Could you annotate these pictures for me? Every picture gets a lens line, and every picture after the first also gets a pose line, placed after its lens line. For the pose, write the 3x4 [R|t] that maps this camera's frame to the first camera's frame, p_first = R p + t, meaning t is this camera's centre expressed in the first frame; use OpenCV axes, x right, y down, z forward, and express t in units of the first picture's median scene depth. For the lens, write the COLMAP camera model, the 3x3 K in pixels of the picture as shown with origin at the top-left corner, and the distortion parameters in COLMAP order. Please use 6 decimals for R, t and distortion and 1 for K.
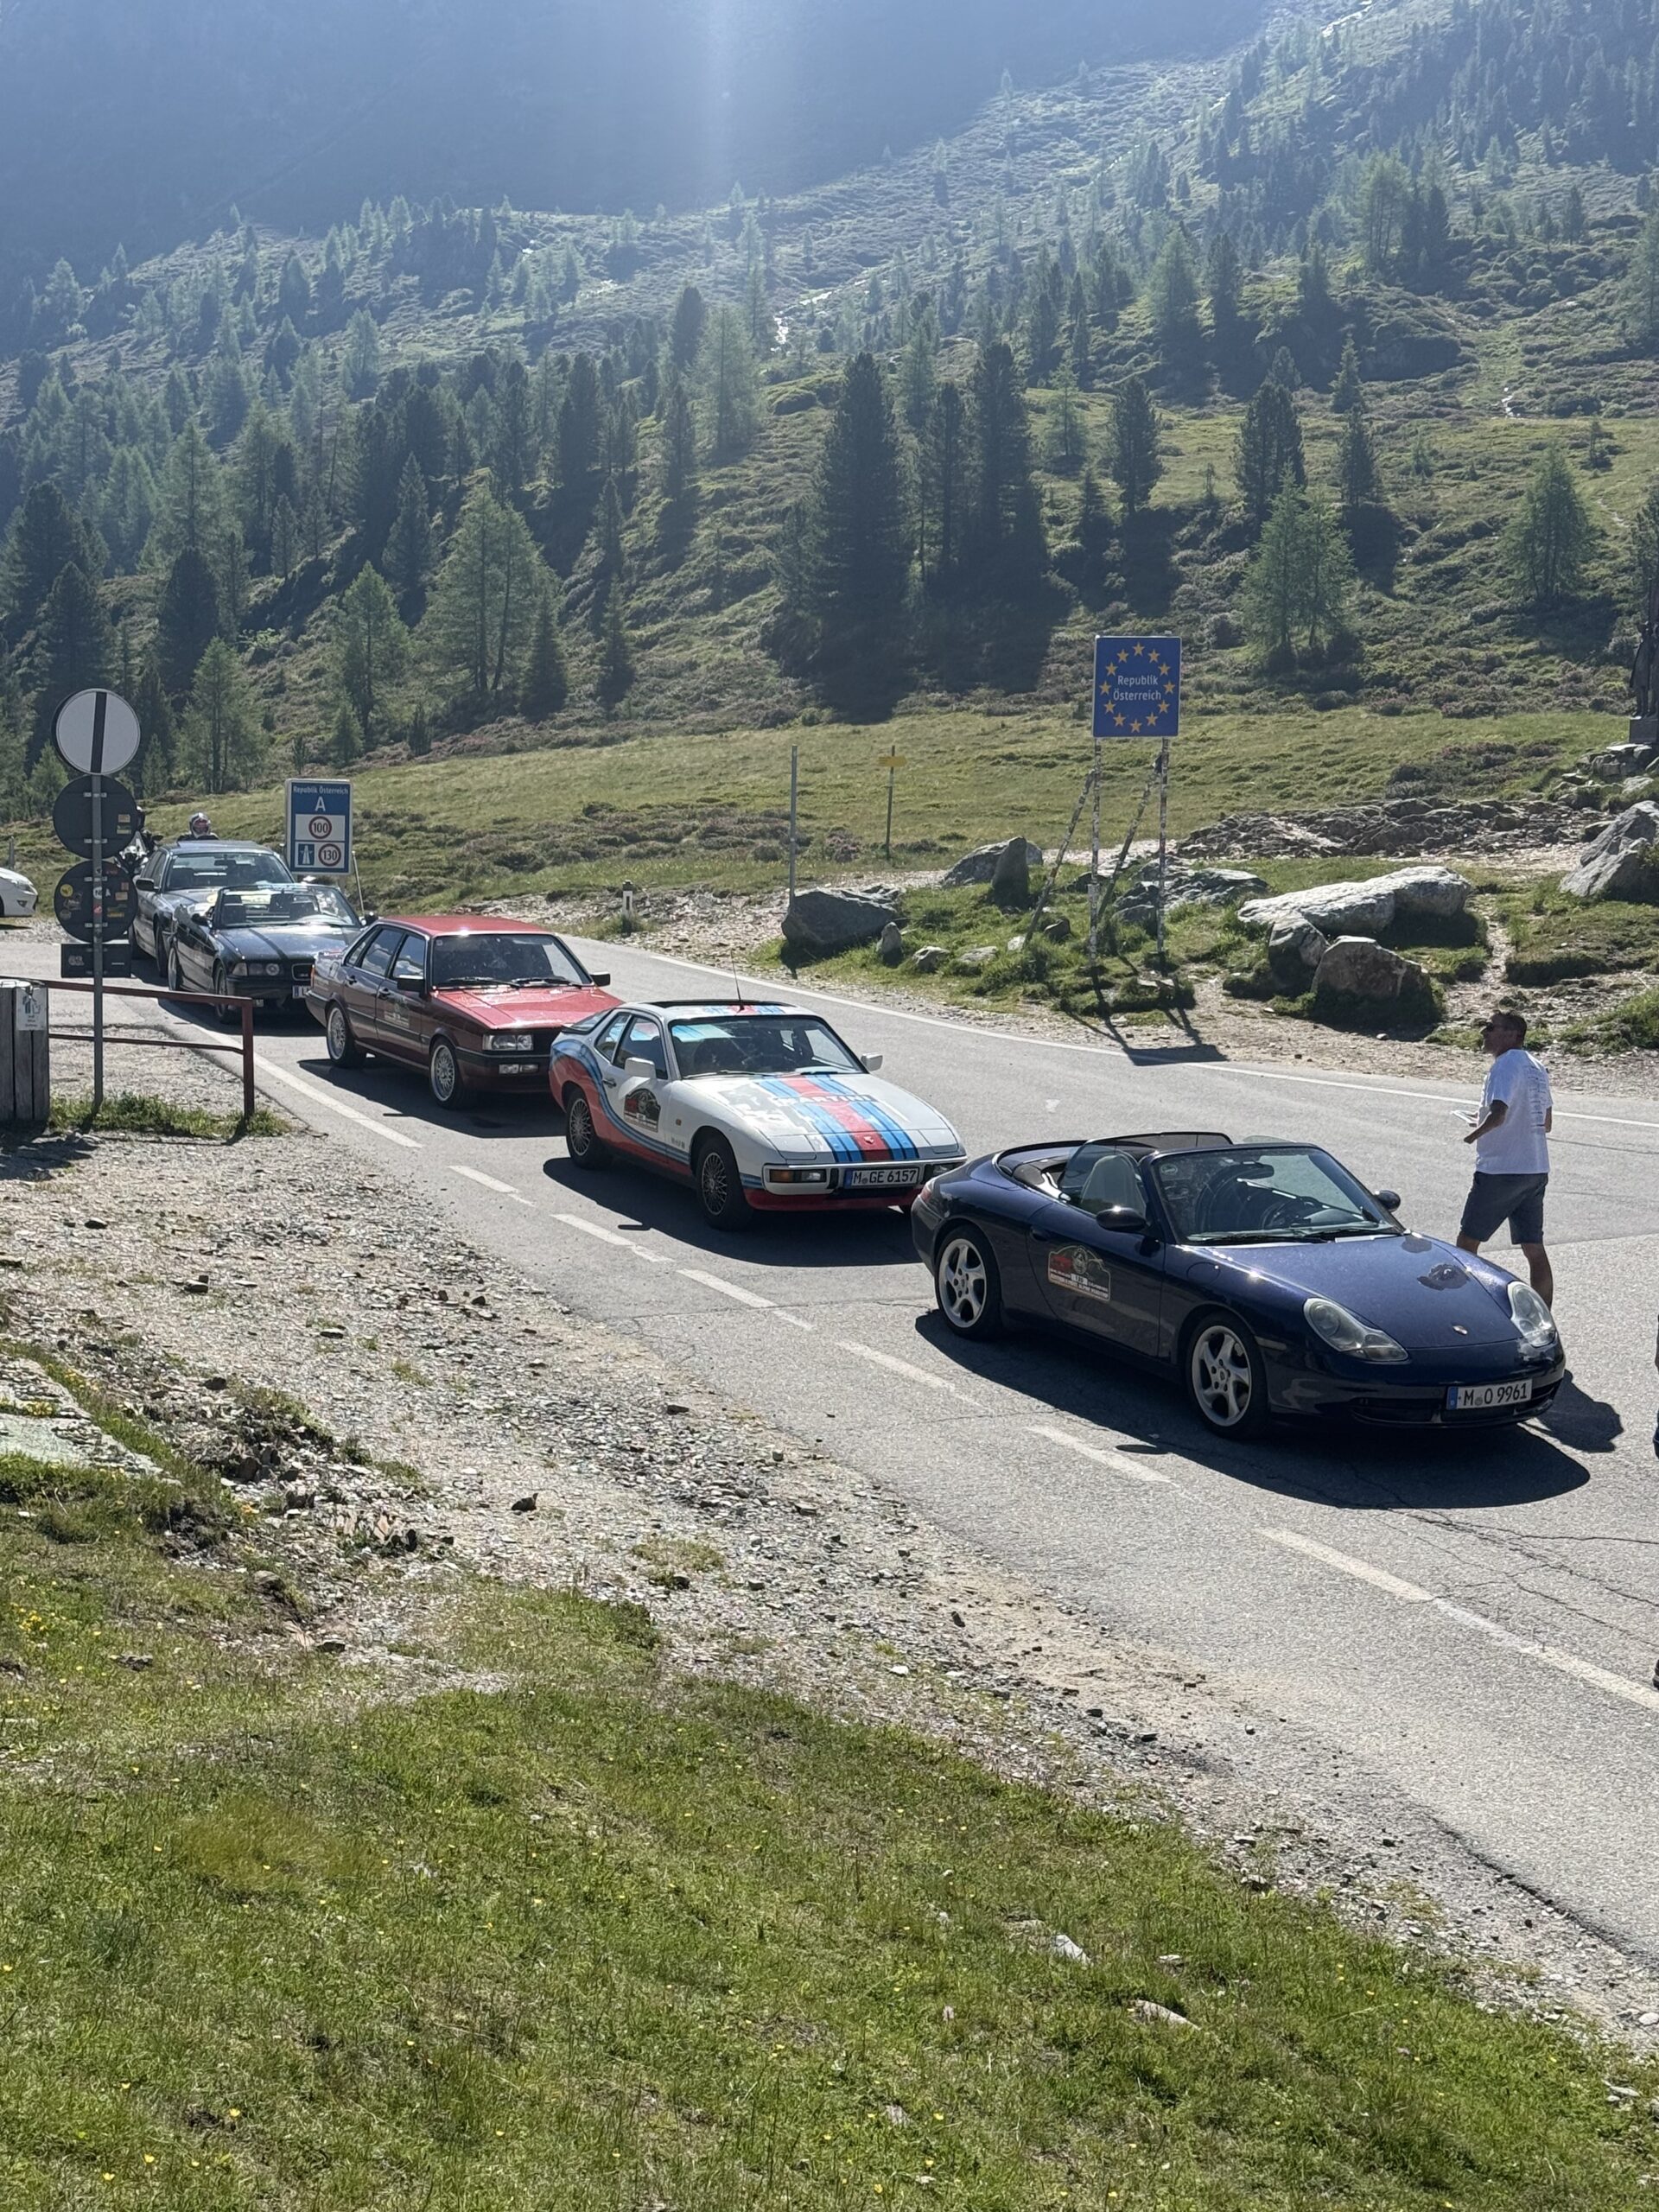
lens RADIAL K [[3327.1, 0, 832.4], [0, 3327.1, 1104.9], [0, 0, 1]] dist [0.154651, 0.000000]
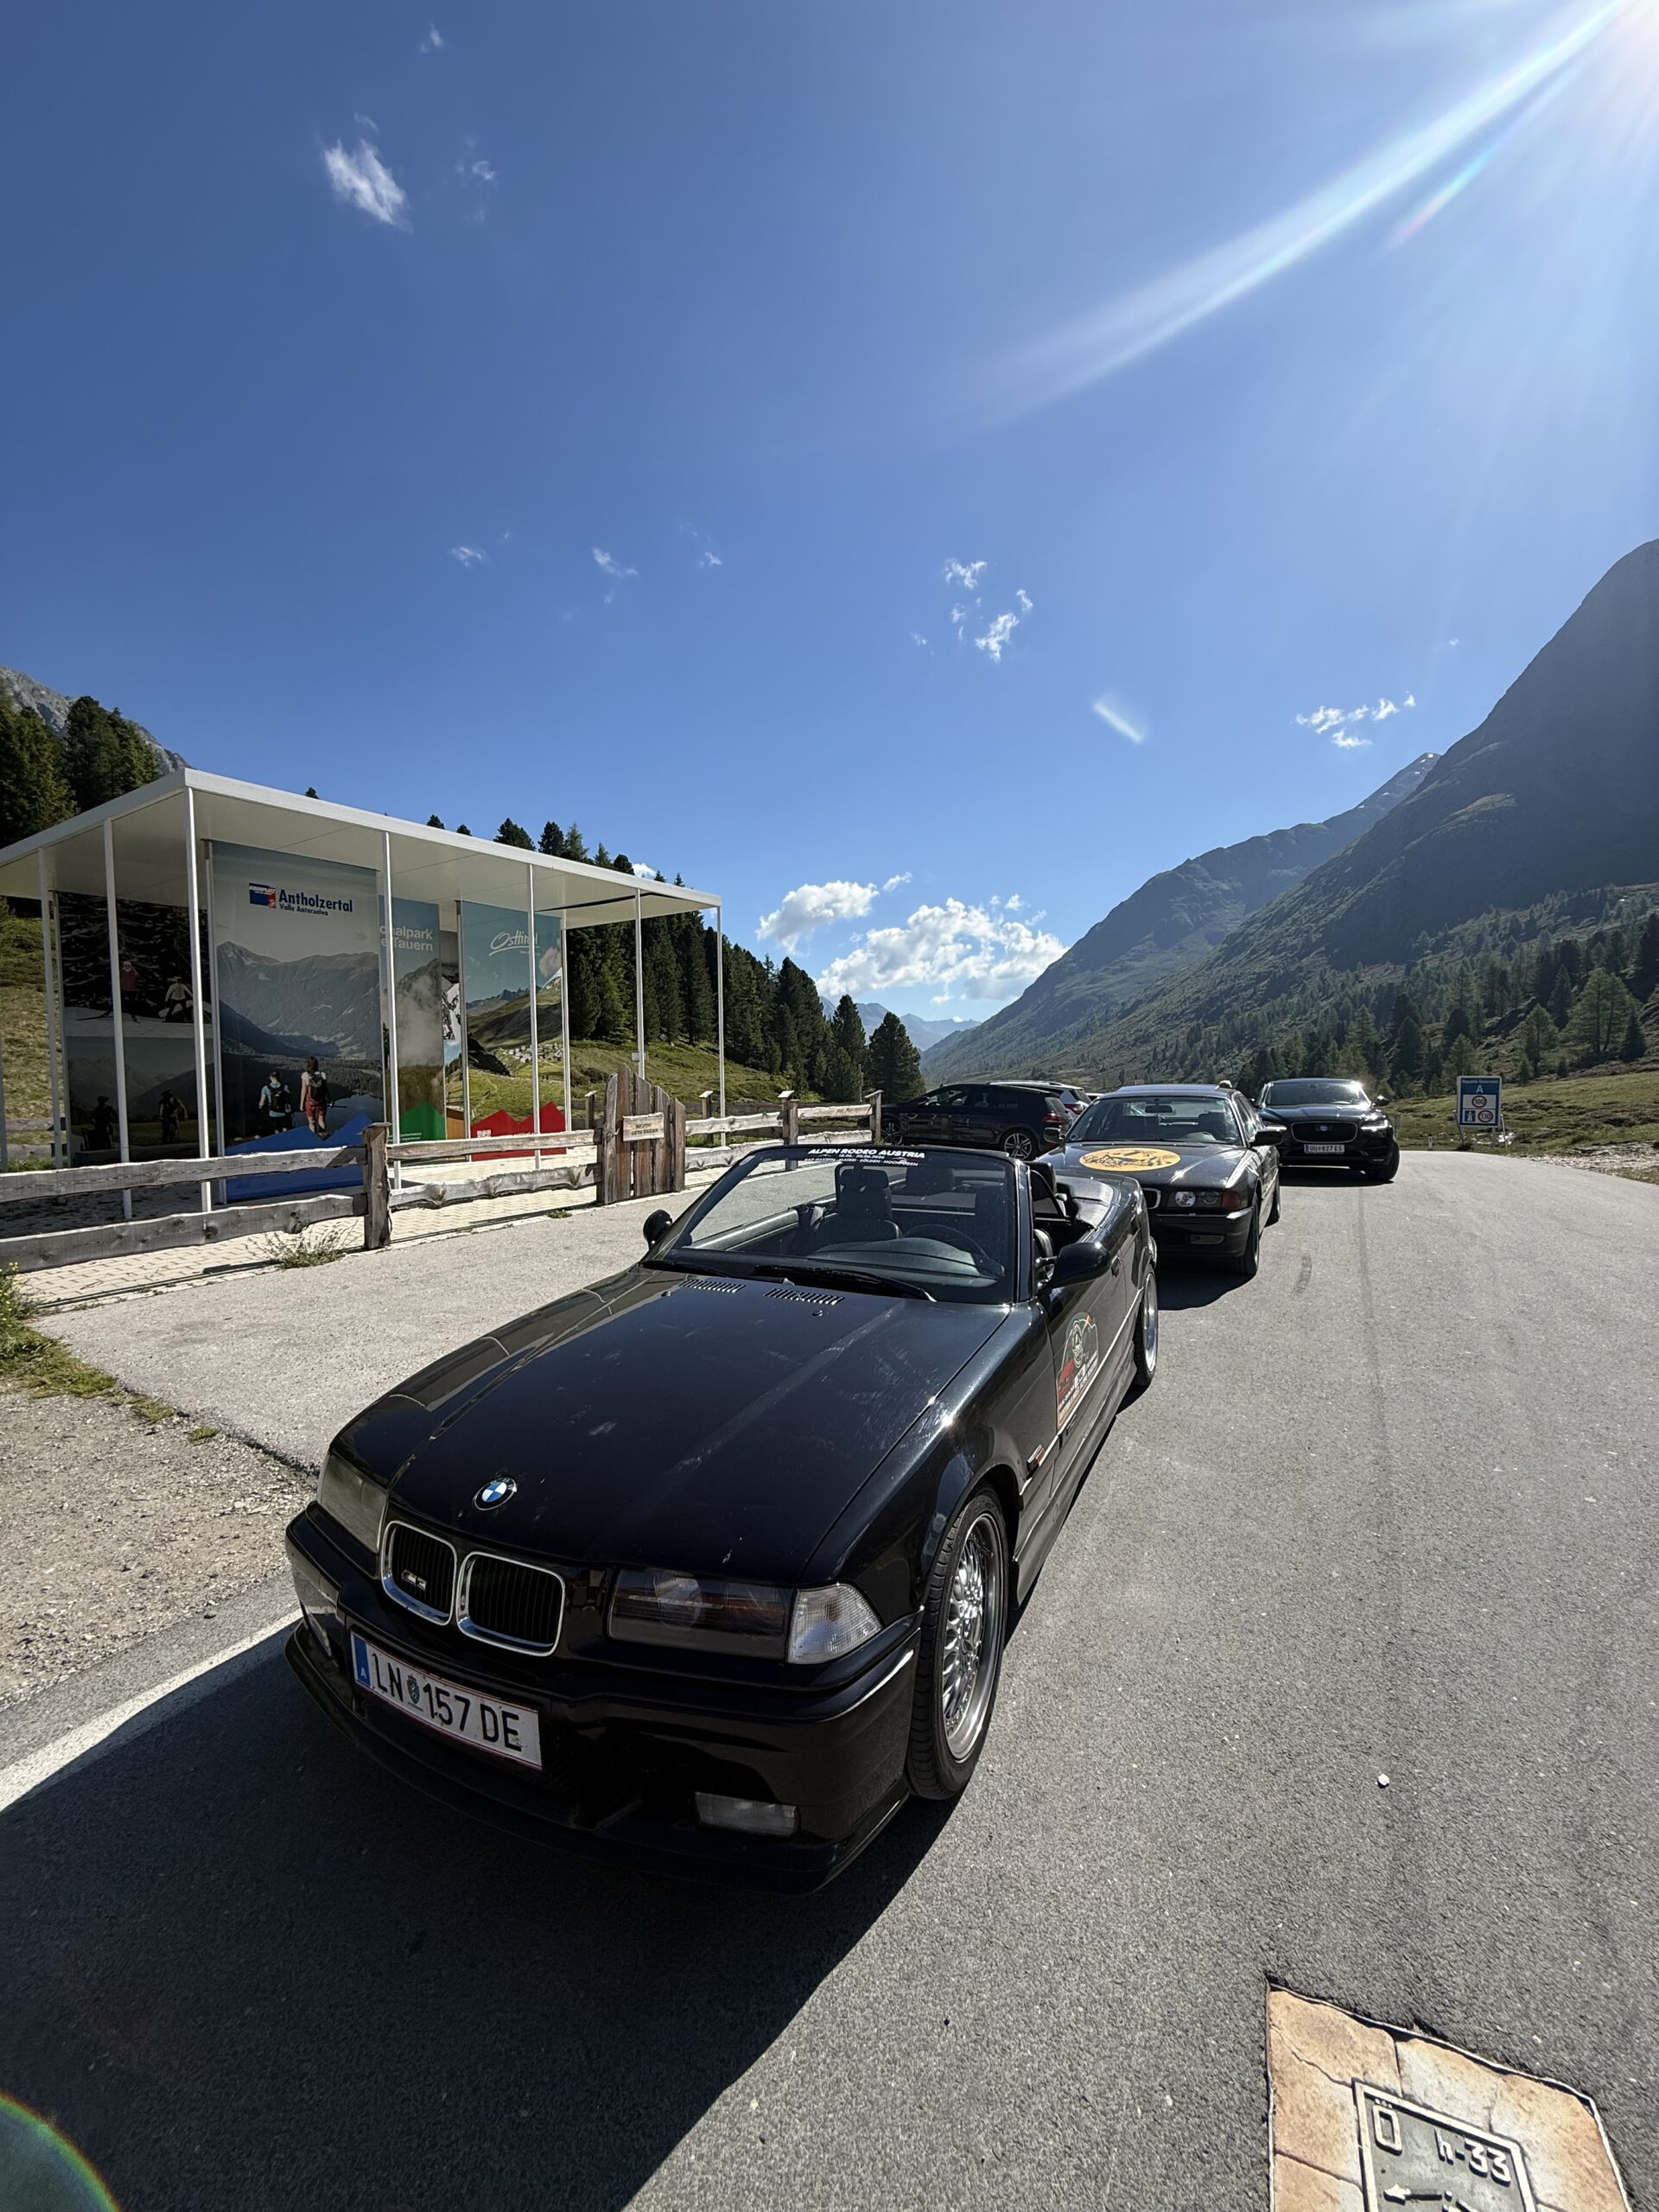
lens RADIAL K [[890.9, 0, 827.2], [0, 890.9, 1101.7], [0, 0, 1]] dist [0.003845, 0.000020]
pose [[0.684940, -0.006730, -0.728568, -0.017165], [-0.061472, 0.995858, -0.066989, -0.011796], [0.726001, 0.090670, 0.681690, 0.170959]]
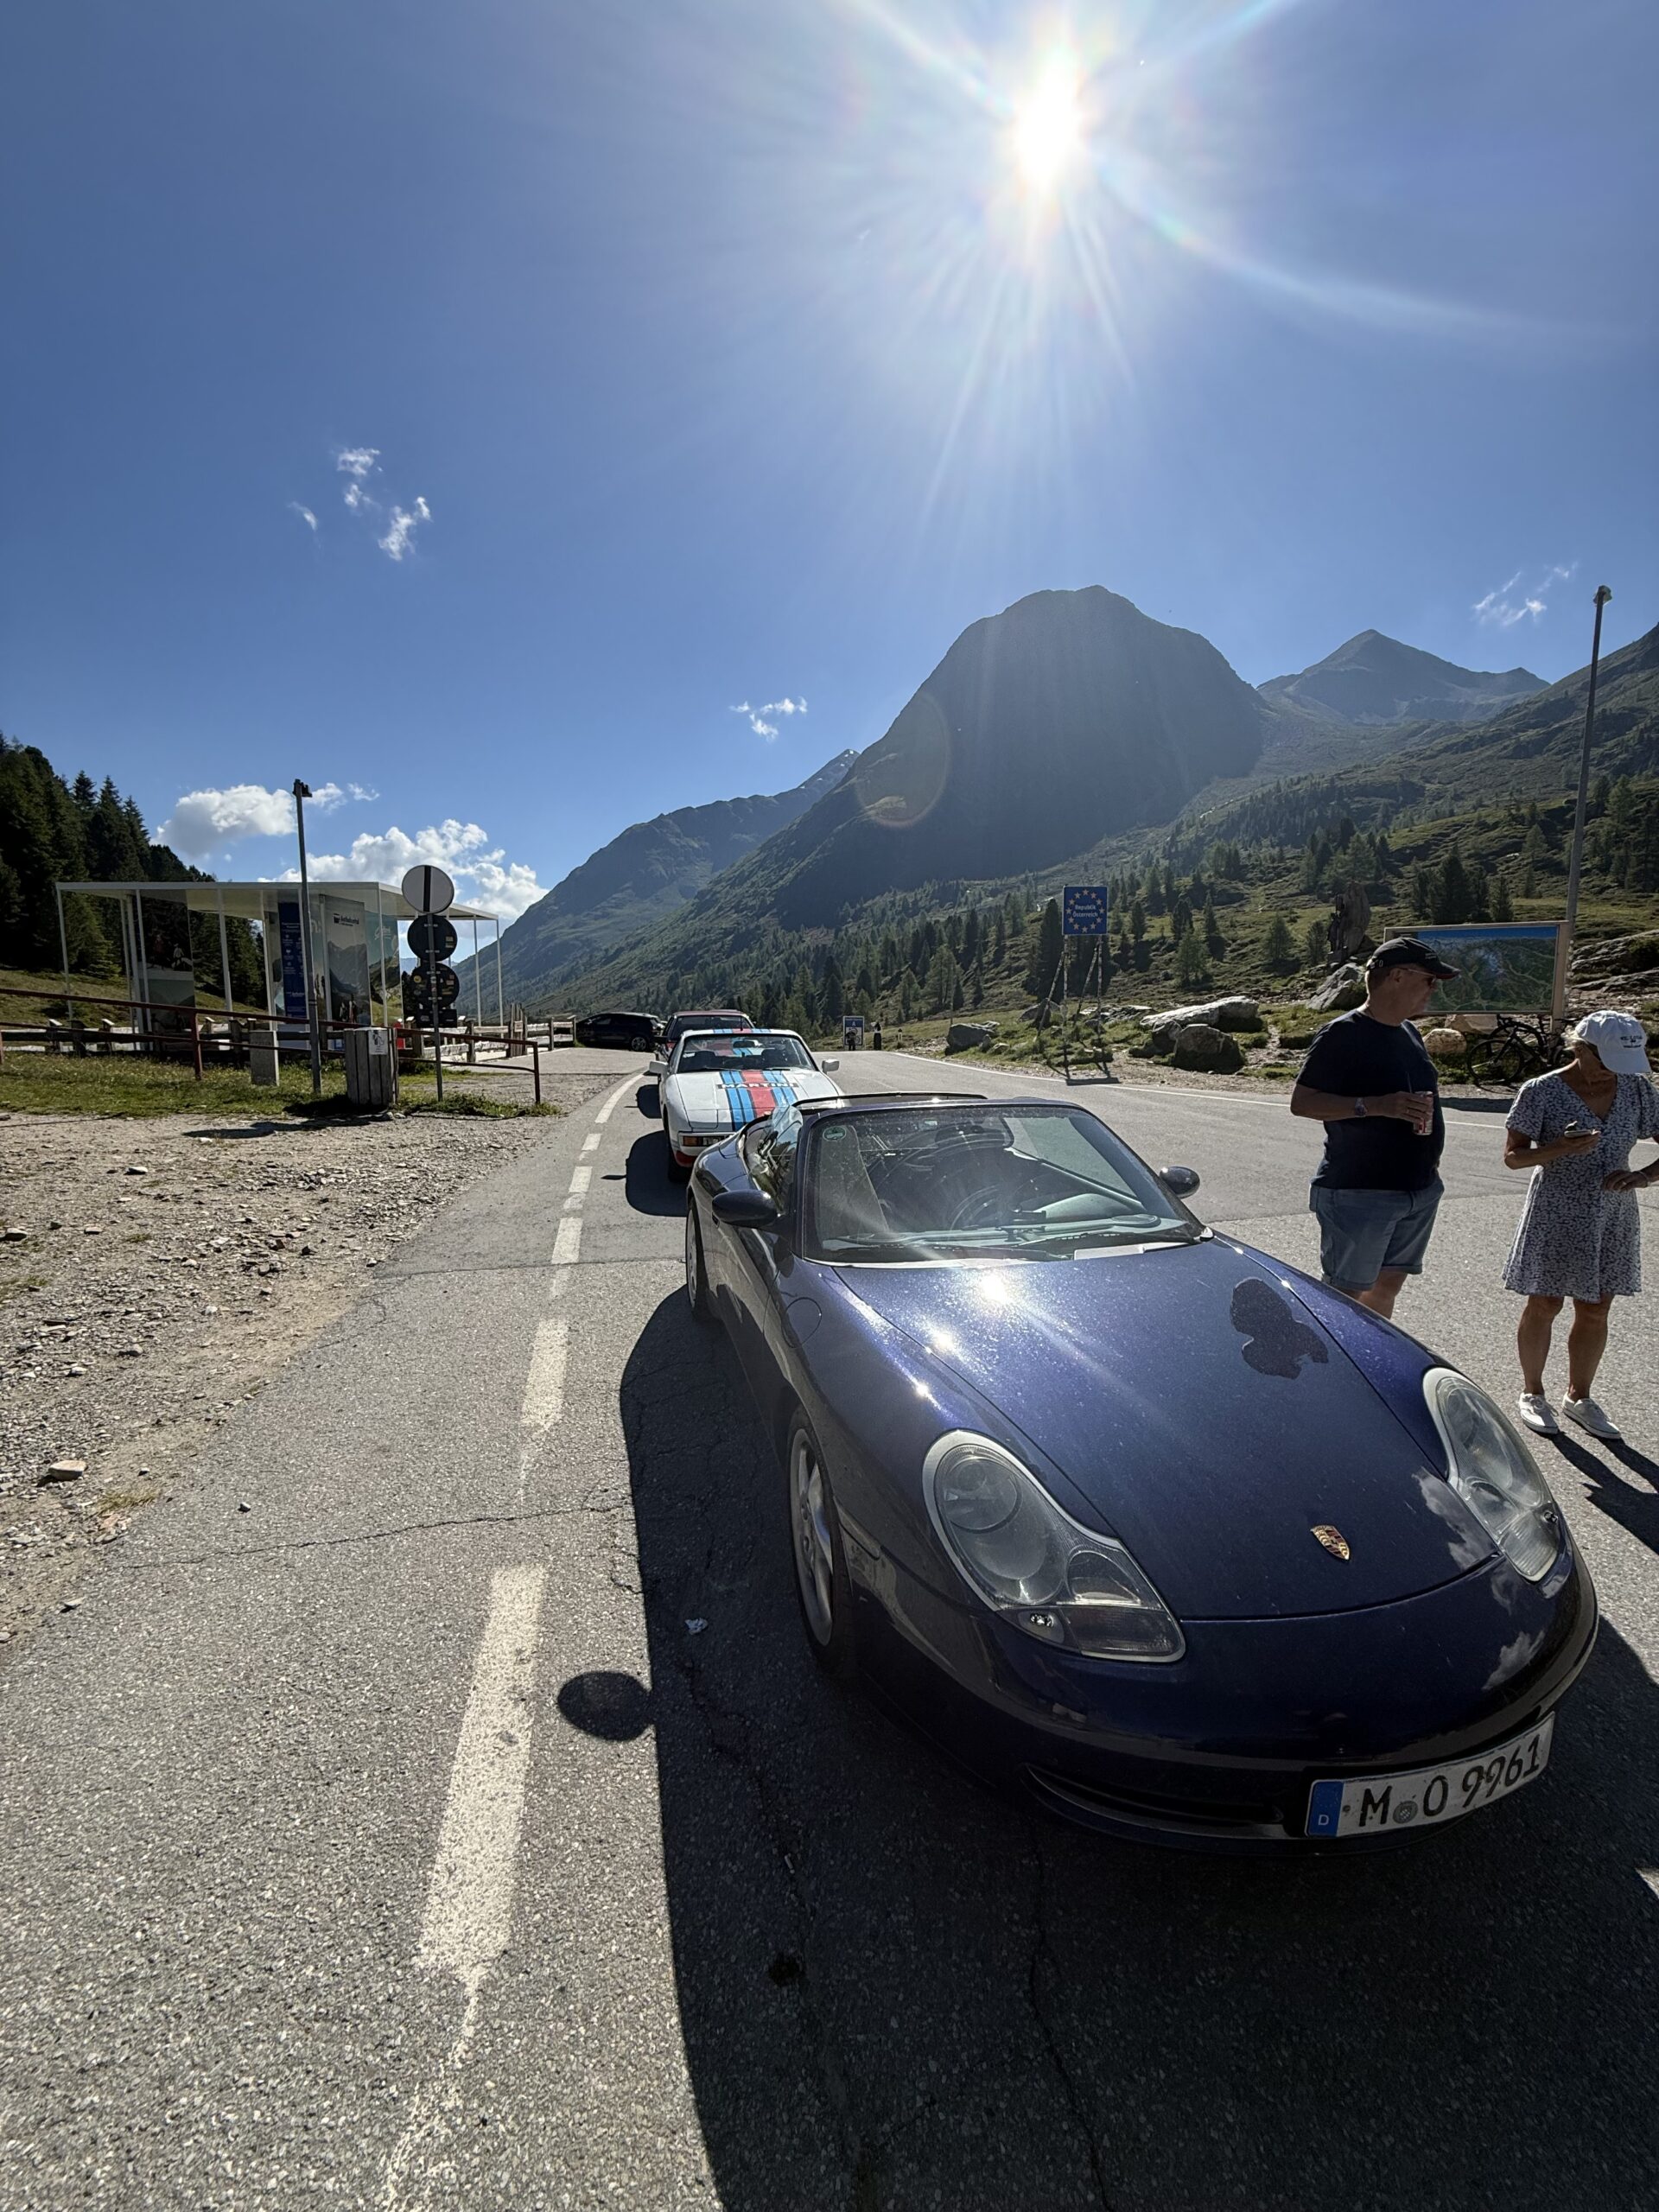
lens RADIAL K [[890.9, 0, 826.0], [0, 890.9, 1102.6], [0, 0, 1]] dist [0.003845, 0.000020]
pose [[0.967640, 0.000099, -0.252333, 0.014012], [-0.006293, 0.999698, -0.023740, 0.001659], [0.252255, 0.024559, 0.967349, 0.079029]]
